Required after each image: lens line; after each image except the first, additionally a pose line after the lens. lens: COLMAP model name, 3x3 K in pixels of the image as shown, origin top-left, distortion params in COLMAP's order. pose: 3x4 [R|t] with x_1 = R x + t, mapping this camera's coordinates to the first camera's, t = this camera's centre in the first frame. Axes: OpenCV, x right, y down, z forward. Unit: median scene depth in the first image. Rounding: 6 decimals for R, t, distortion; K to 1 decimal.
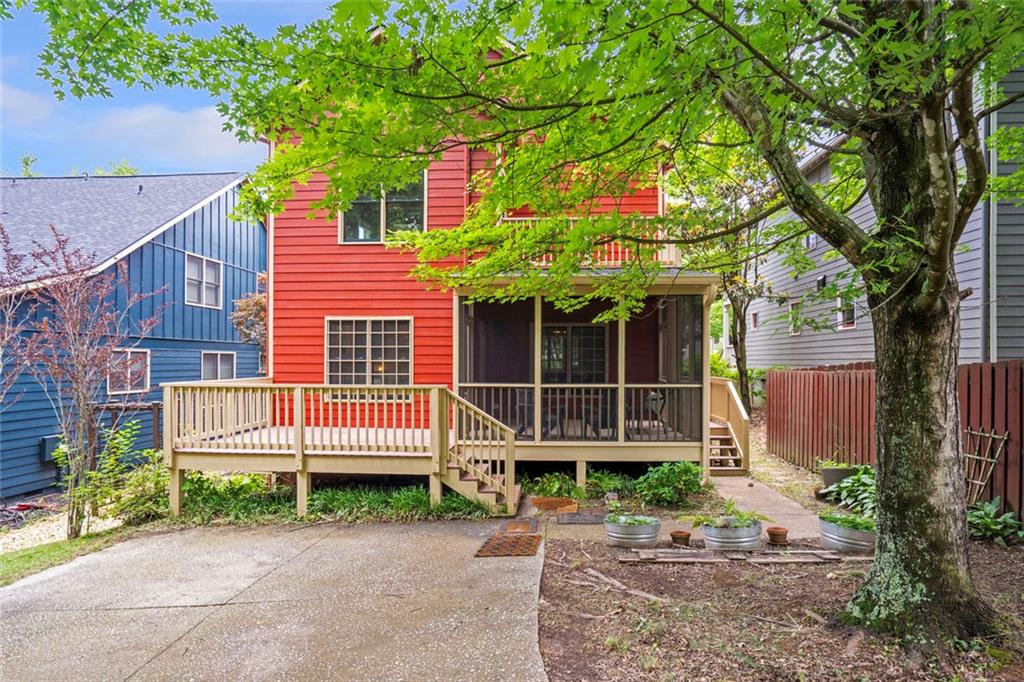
lens RADIAL K [[563.8, 0, 513.2], [0, 563.8, 348.4], [0, 0, 1]] dist [-0.014976, 0.001146]
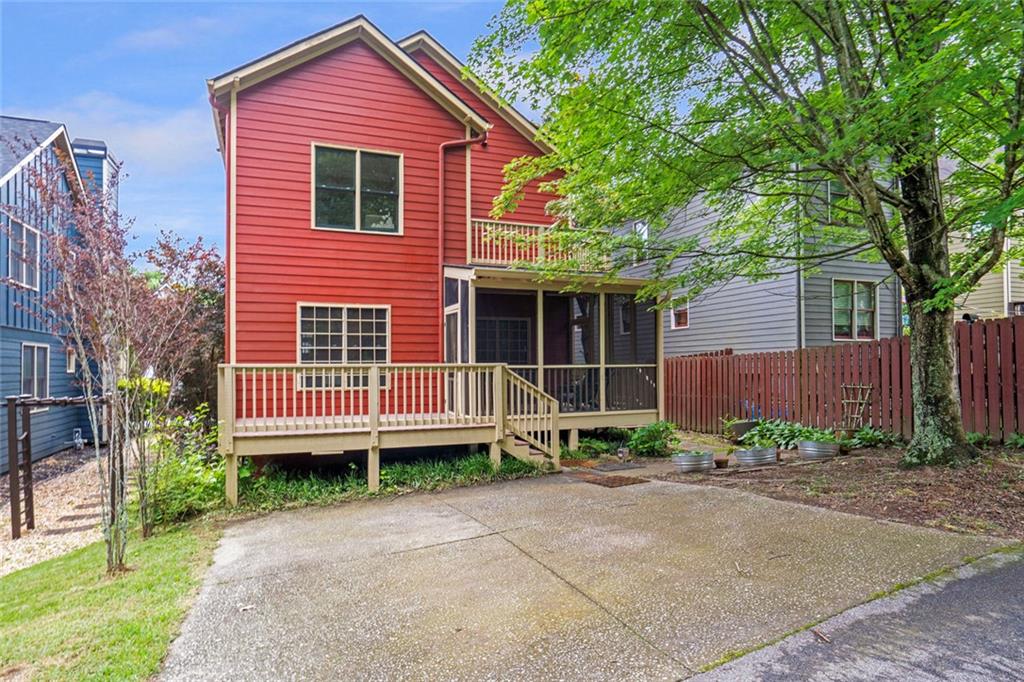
lens RADIAL K [[588.9, 0, 512.0], [0, 588.9, 341.0], [0, 0, 1]] dist [-0.011990, 0.000753]
pose [[0.904736, 0.009517, 0.425866, -0.534468], [-0.000107, 0.999755, -0.022114, 0.039789], [-0.425972, 0.019962, 0.904516, -0.081420]]
